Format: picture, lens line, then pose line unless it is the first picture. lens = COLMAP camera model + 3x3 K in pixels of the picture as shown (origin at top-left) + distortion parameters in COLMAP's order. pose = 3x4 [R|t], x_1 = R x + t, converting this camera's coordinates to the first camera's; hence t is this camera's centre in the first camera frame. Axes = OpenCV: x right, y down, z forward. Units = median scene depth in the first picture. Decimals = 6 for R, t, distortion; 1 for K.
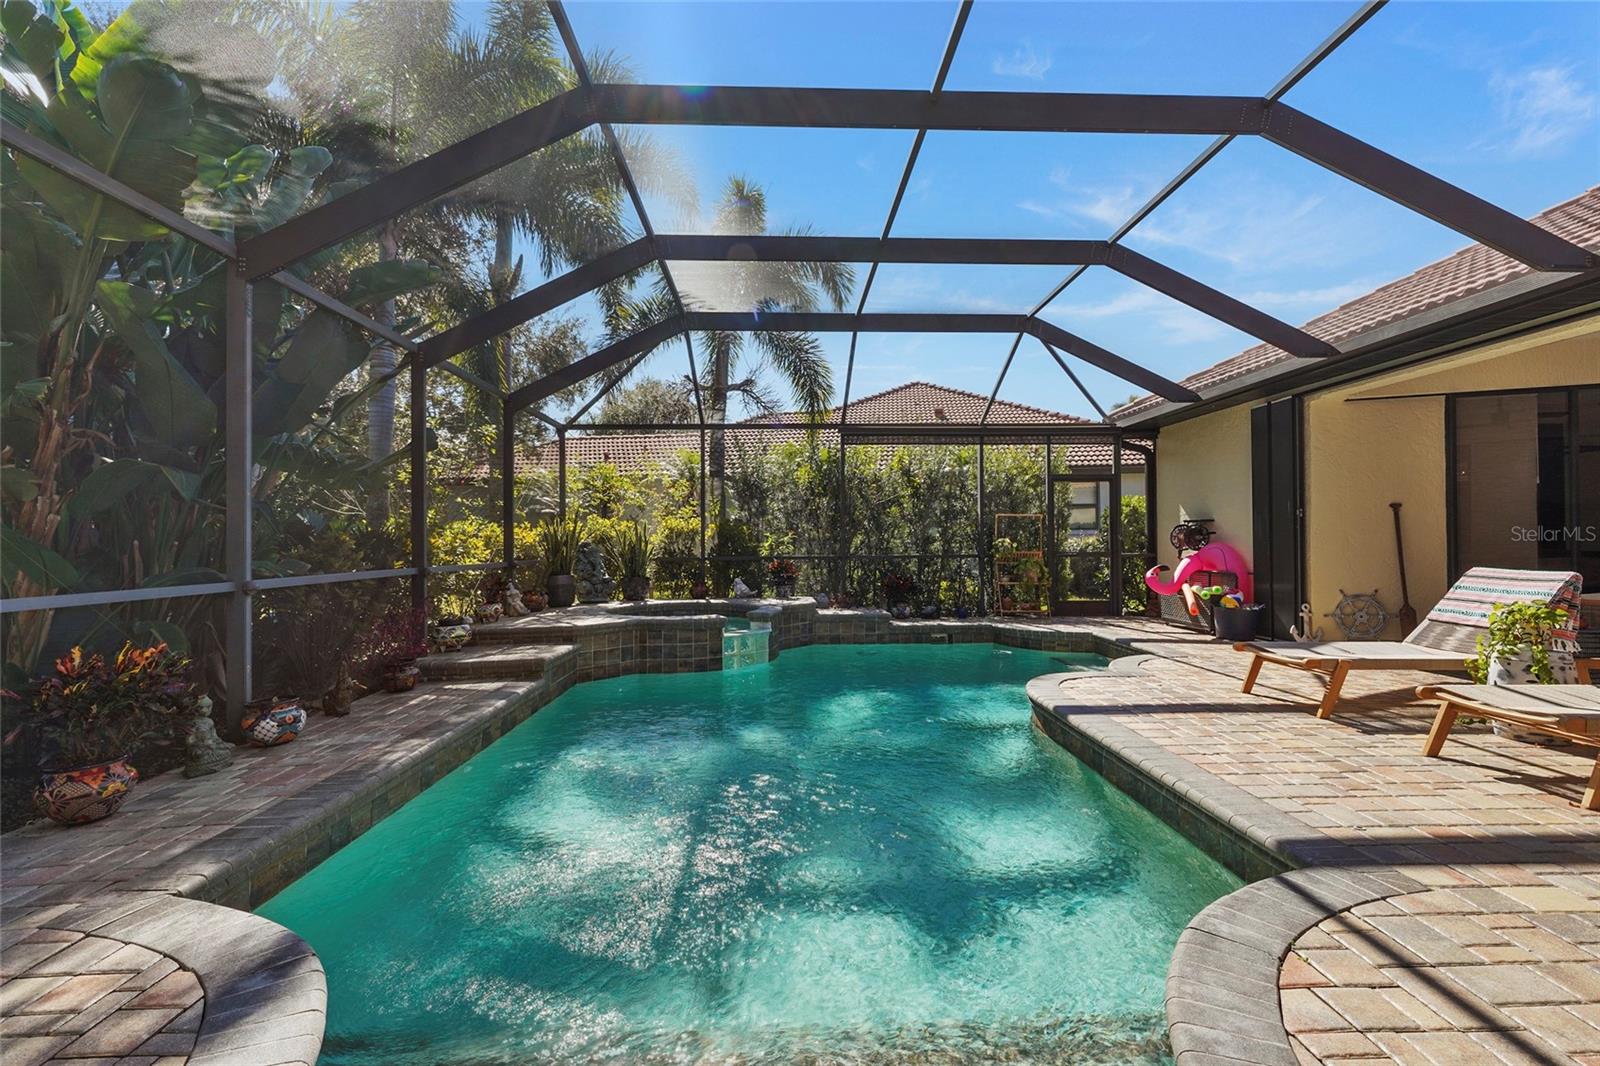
lens RADIAL K [[710.8, 0, 805.1], [0, 710.8, 531.9], [0, 0, 1]] dist [-0.000037, -0.000076]
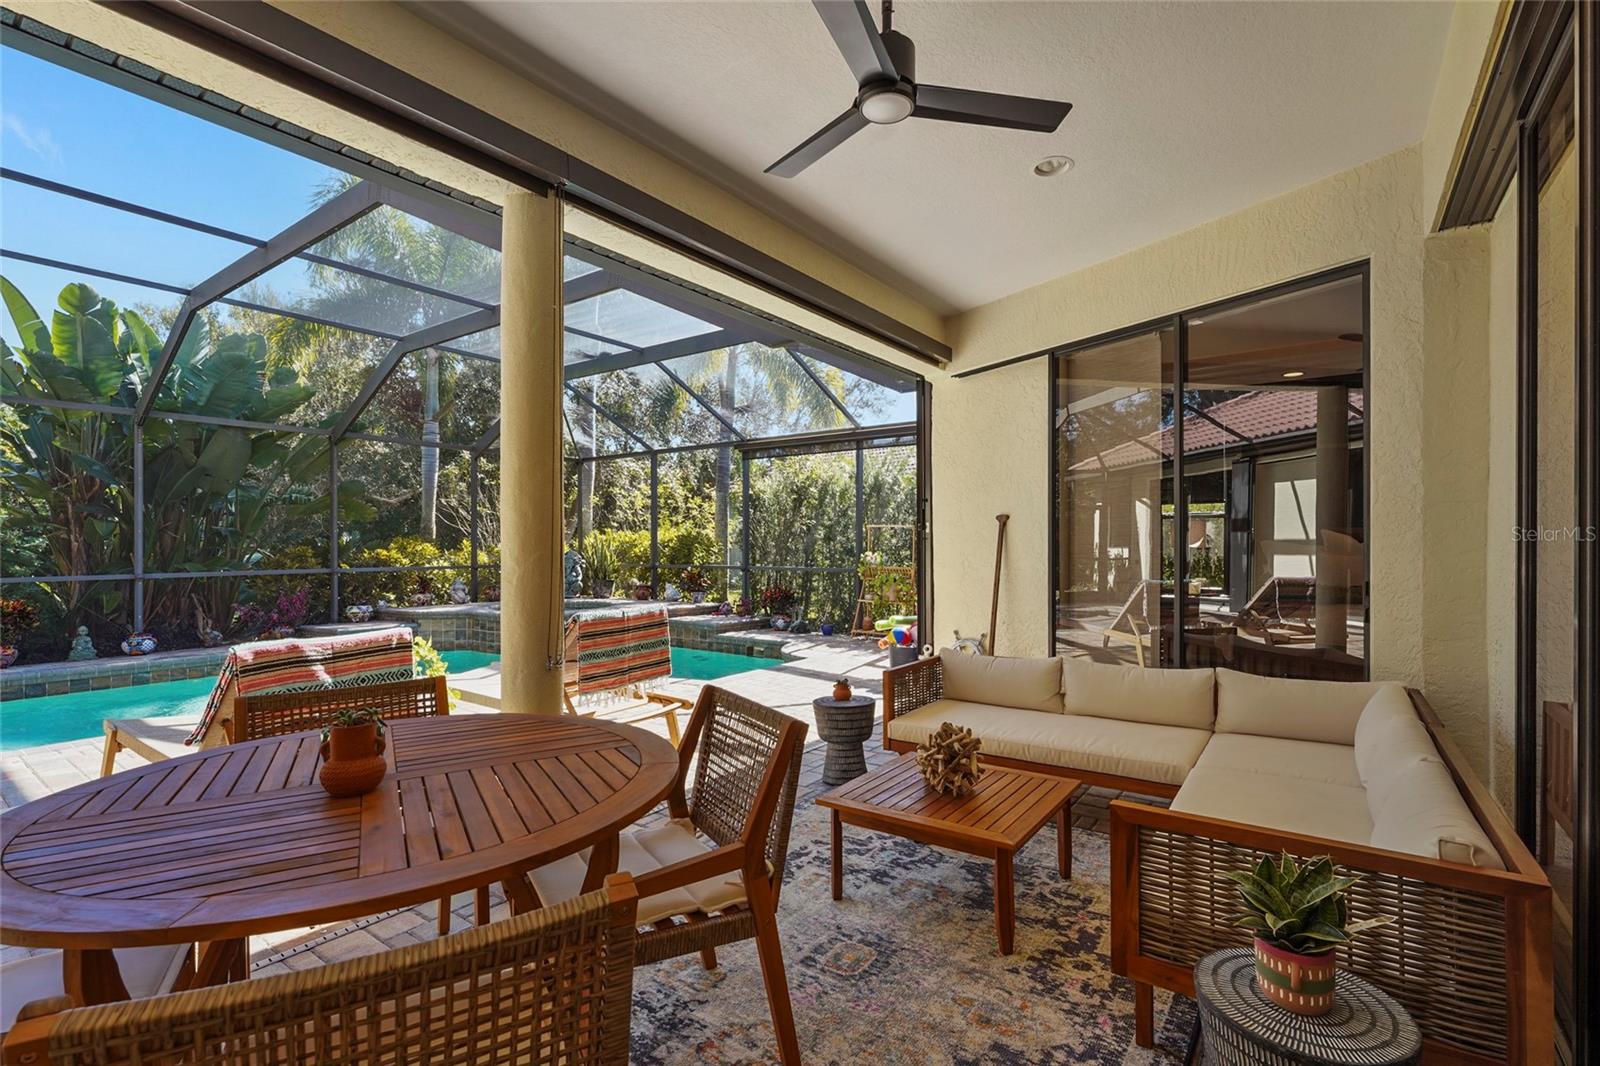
lens RADIAL K [[710.8, 0, 803.8], [0, 710.8, 540.2], [0, 0, 1]] dist [-0.000037, -0.000076]
pose [[0.786096, 0.001785, -0.618102, 1.075464], [0.004503, 0.999953, 0.008615, -0.019974], [0.618089, -0.009556, 0.786050, 0.317223]]
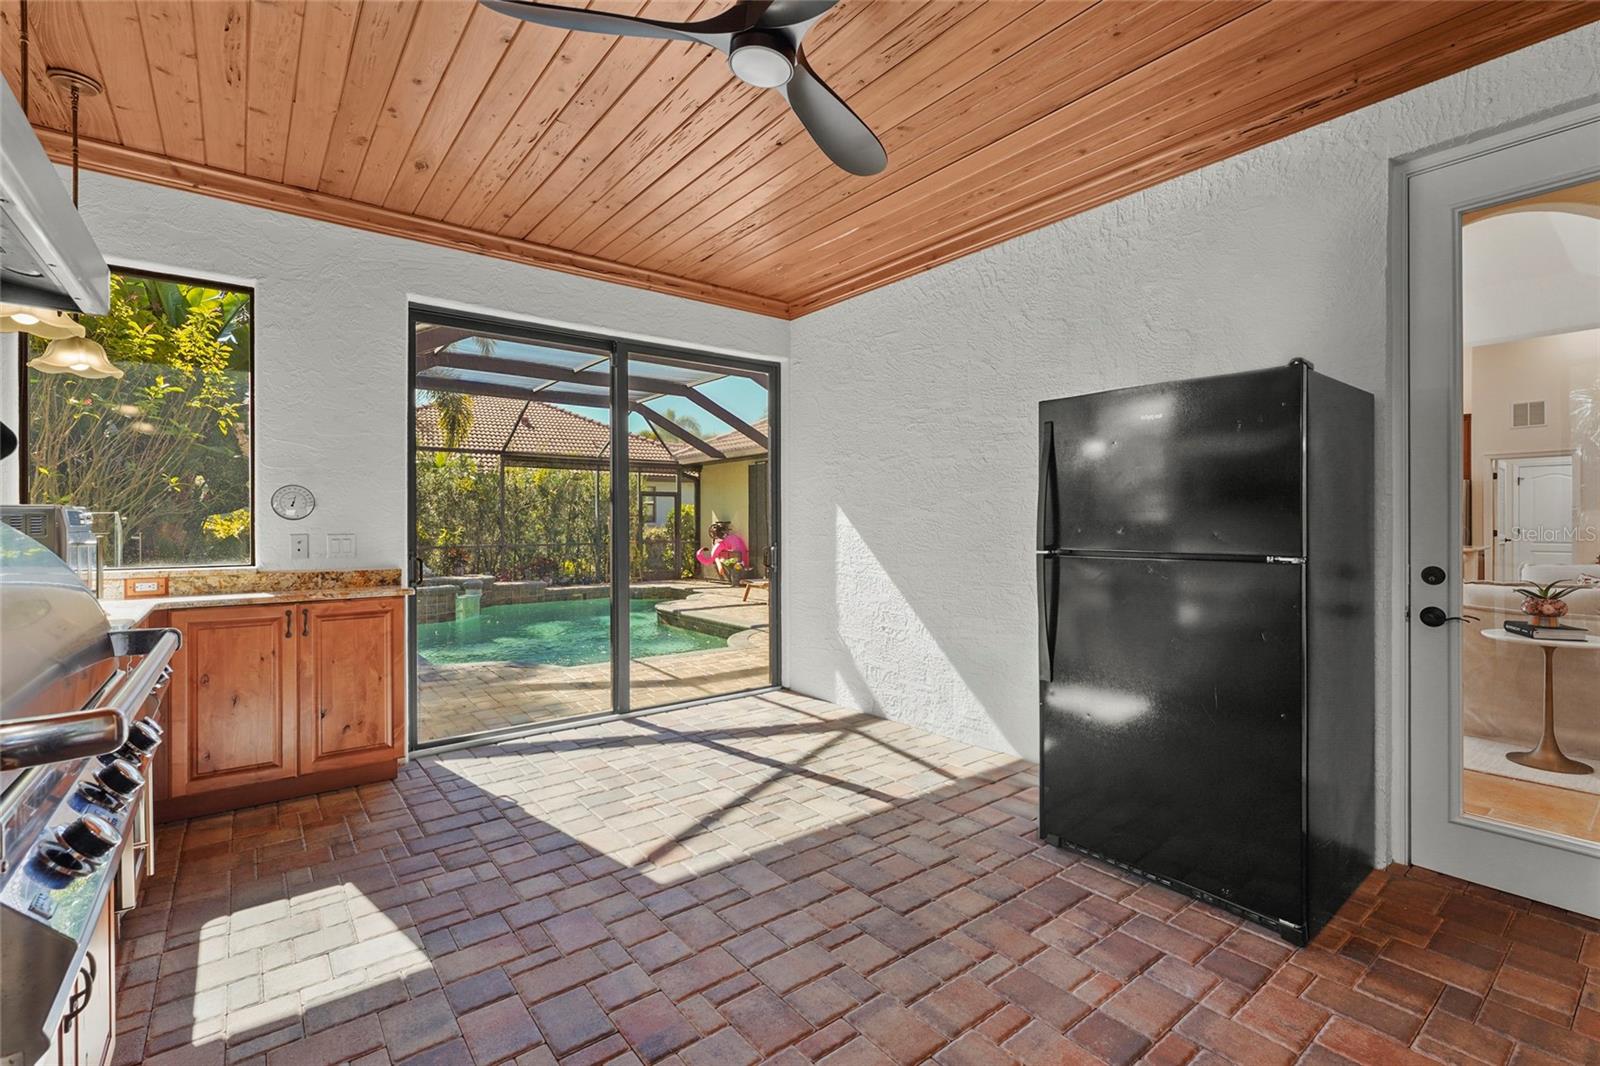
lens RADIAL K [[710.8, 0, 799.0], [0, 710.8, 521.2], [0, 0, 1]] dist [-0.000037, -0.000076]
pose [[0.810460, 0.005406, 0.585769, -0.415897], [-0.008968, 0.999955, 0.003179, -0.032591], [-0.585726, -0.007829, 0.810472, -0.686989]]
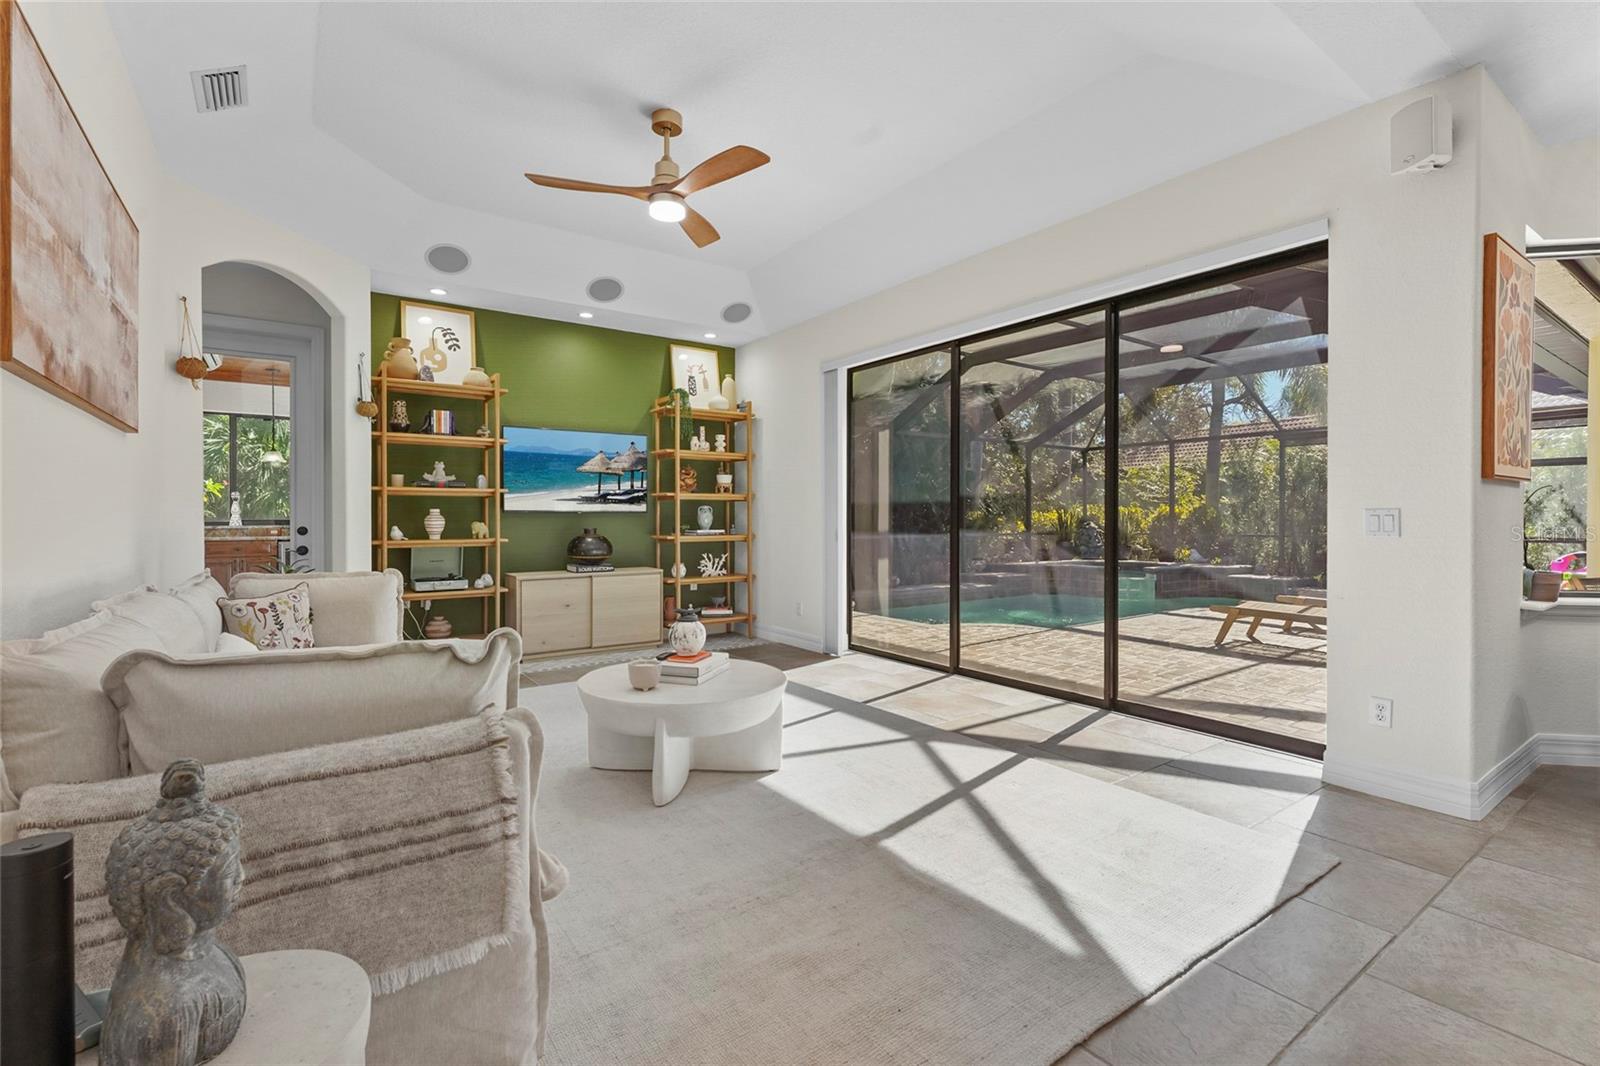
lens RADIAL K [[710.8, 0, 809.9], [0, 710.8, 519.8], [0, 0, 1]] dist [-0.000037, -0.000076]
pose [[0.550999, 0.008925, -0.834458, 0.902050], [0.007403, 0.999851, 0.015582, -0.028141], [0.834473, -0.014763, 0.550851, -0.559767]]
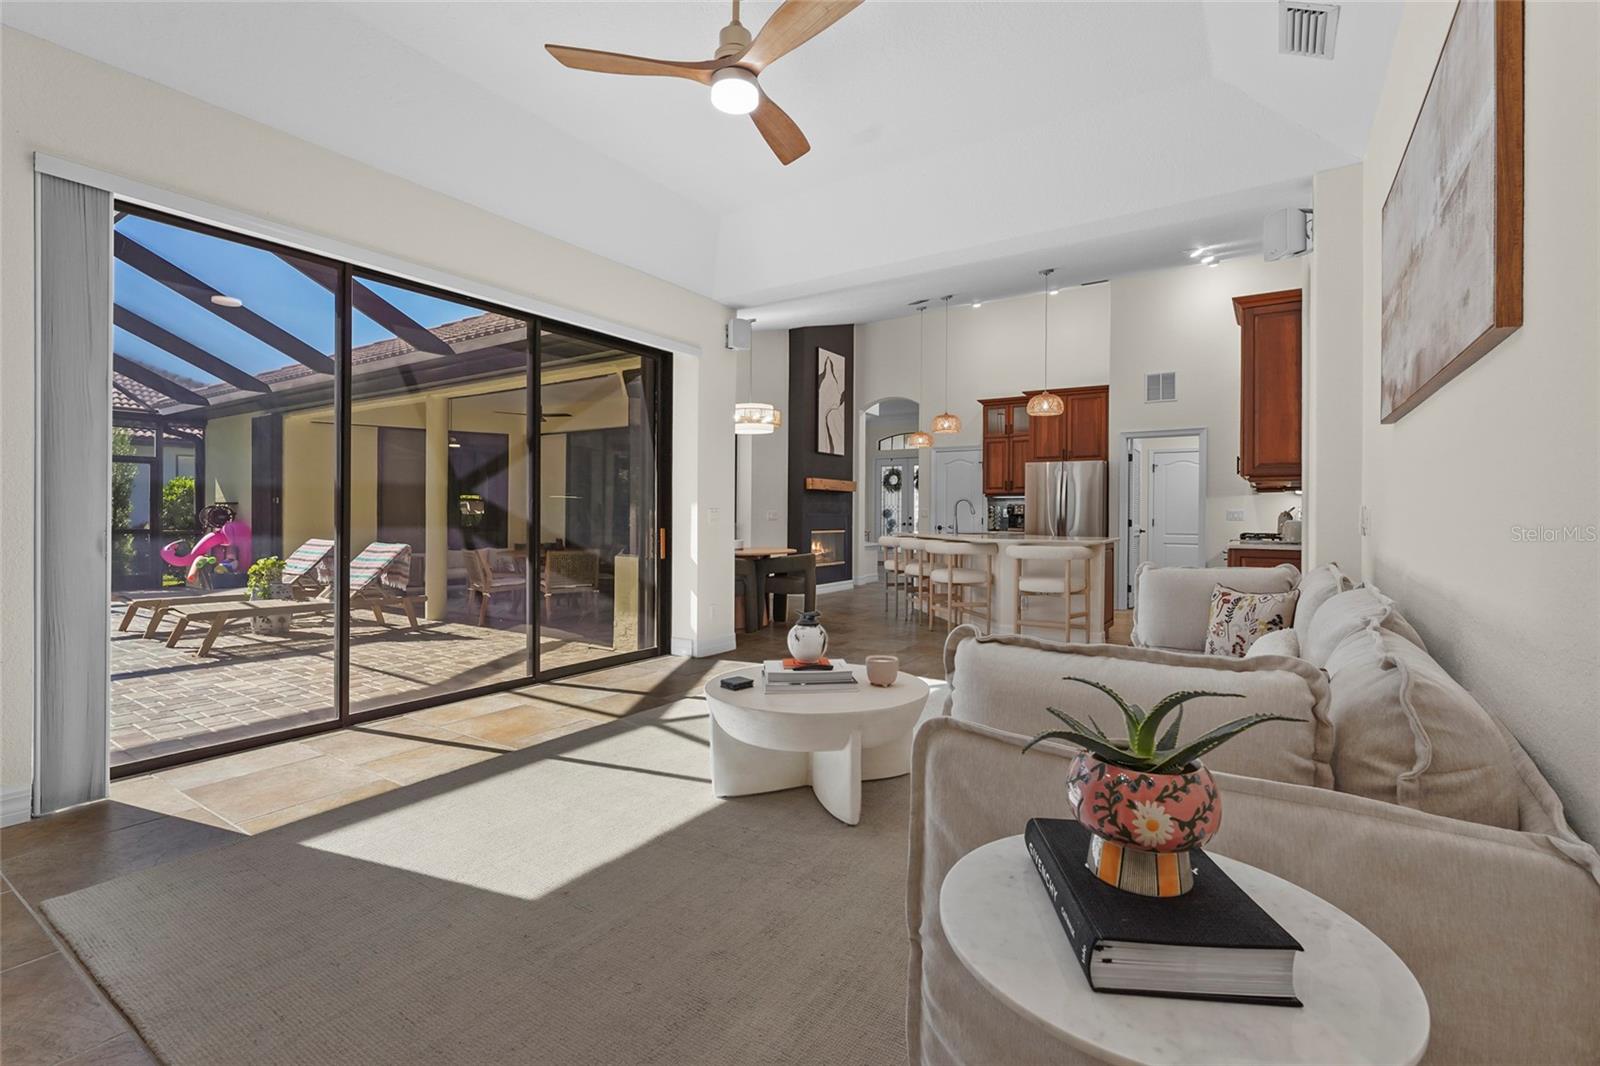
lens RADIAL K [[710.8, 0, 805.4], [0, 710.8, 529.7], [0, 0, 1]] dist [-0.000037, -0.000076]
pose [[0.576410, -0.006935, 0.817131, 0.171814], [-0.019908, 0.999548, 0.022527, -0.021986], [-0.816918, -0.029252, 0.576011, -0.610032]]
